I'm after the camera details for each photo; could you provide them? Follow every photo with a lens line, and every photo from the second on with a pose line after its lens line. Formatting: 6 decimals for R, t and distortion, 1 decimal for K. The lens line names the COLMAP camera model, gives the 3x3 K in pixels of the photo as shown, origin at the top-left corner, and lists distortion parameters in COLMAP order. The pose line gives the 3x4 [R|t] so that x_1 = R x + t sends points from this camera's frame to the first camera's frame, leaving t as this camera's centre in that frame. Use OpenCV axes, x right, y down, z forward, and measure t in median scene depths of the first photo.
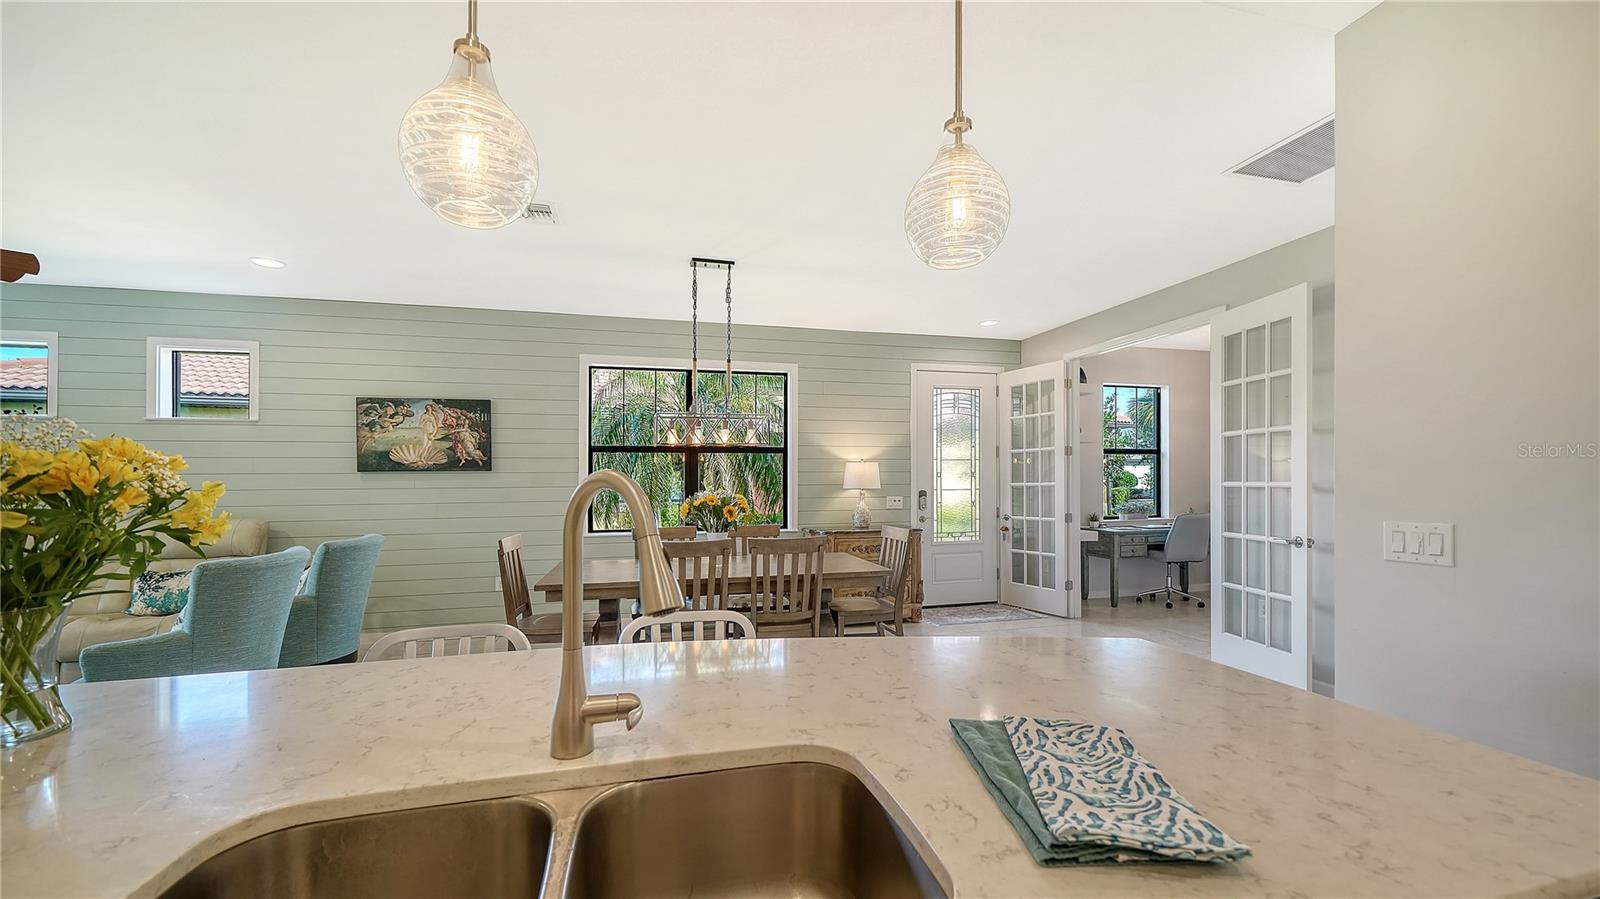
lens RADIAL K [[583.9, 0, 791.4], [0, 583.9, 448.8], [0, 0, 1]] dist [-0.011942, -0.000238]
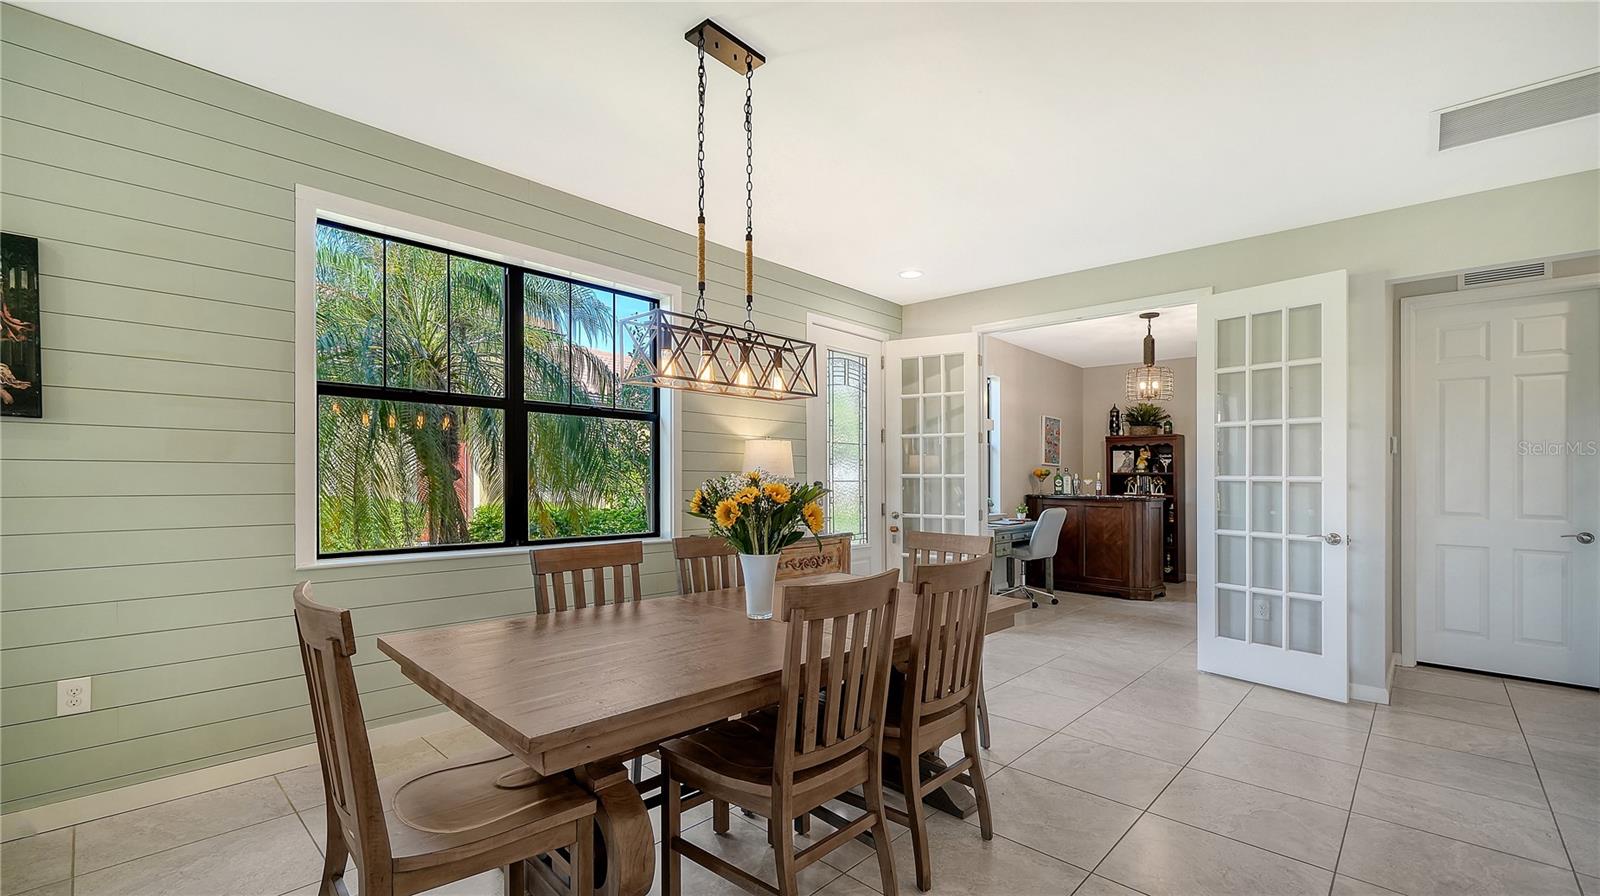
lens RADIAL K [[650.1, 0, 777.4], [0, 650.1, 463.3], [0, 0, 1]] dist [-0.001169, -0.000601]
pose [[0.863117, 0.028074, 0.504223, -0.312587], [-0.047952, 0.998498, 0.026489, 0.034664], [-0.502722, -0.047041, 0.863167, 0.365715]]
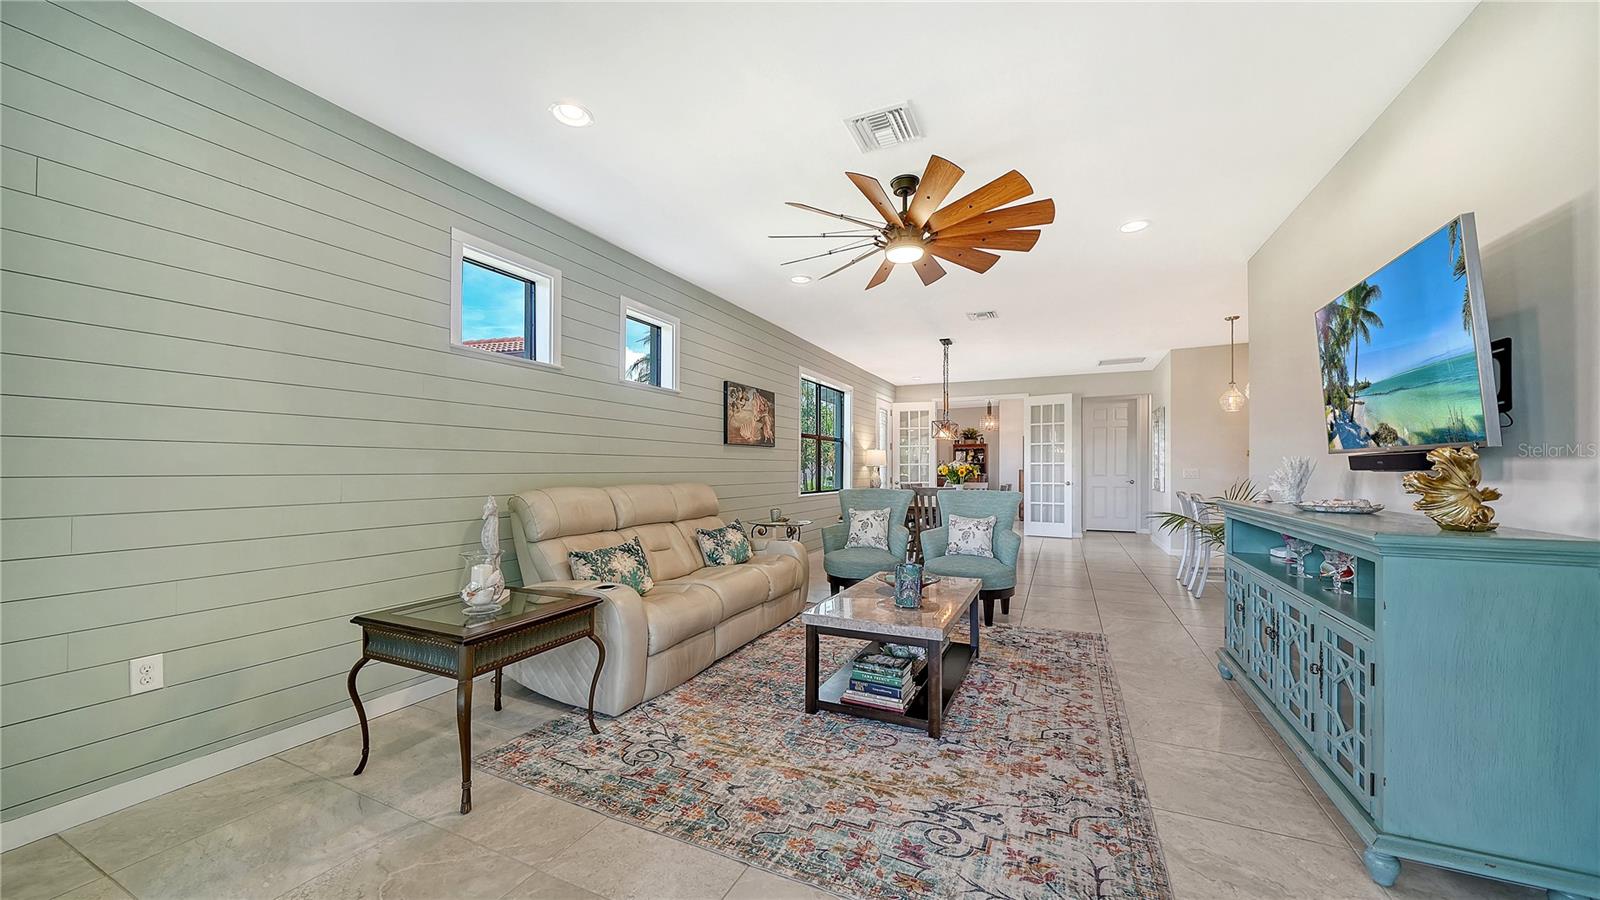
lens RADIAL K [[562.4, 0, 793.0], [0, 562.4, 465.5], [0, 0, 1]] dist [0.000521, 0.000294]
pose [[0.644510, 0.011633, 0.764507, -1.487488], [-0.043224, 0.998840, 0.021241, 0.050618], [-0.763373, -0.046735, 0.644265, 0.160779]]
